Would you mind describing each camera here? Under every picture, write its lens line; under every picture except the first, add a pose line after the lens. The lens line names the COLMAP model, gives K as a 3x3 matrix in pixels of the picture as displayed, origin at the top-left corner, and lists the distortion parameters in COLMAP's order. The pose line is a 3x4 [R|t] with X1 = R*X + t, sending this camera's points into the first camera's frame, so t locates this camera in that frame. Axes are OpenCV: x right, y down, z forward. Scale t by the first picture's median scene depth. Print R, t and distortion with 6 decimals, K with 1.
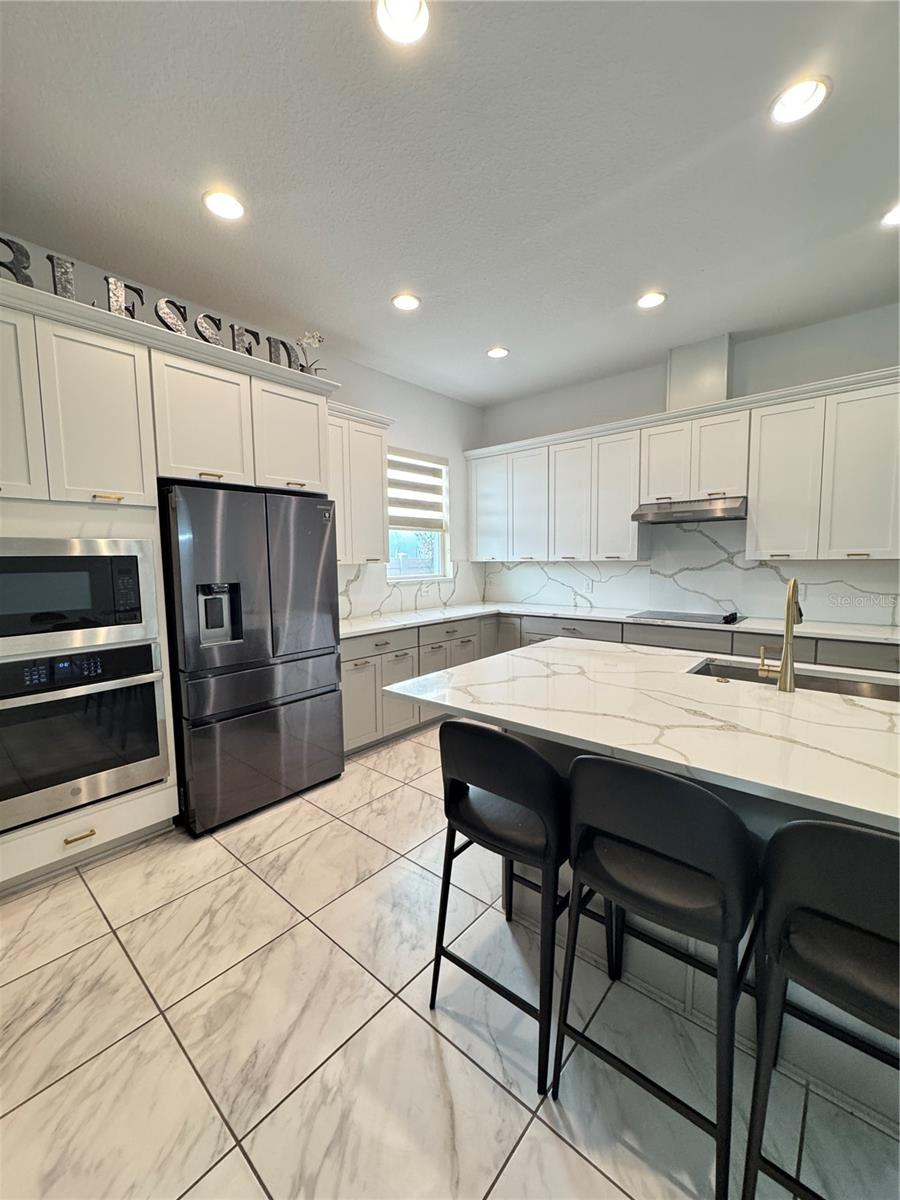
lens RADIAL K [[483.5, 0, 453.2], [0, 483.5, 596.8], [0, 0, 1]] dist [0.003343, 0.000530]
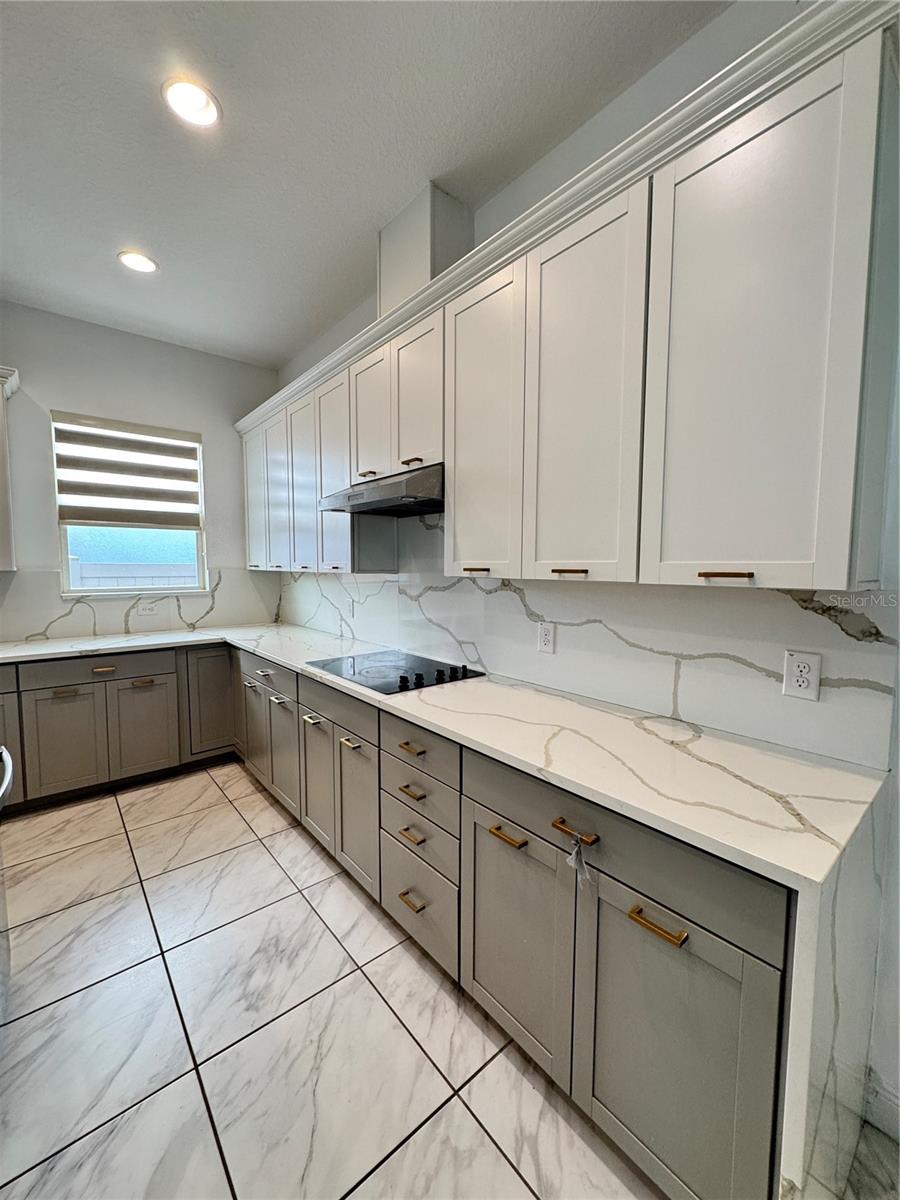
lens RADIAL K [[477.9, 0, 452.2], [0, 477.9, 598.5], [0, 0, 1]] dist [-0.003438, 0.000639]
pose [[0.987548, 0.027243, -0.154939, 0.531994], [-0.028843, 0.999551, -0.008088, -0.035121], [0.154649, 0.012456, 0.987891, 0.348247]]
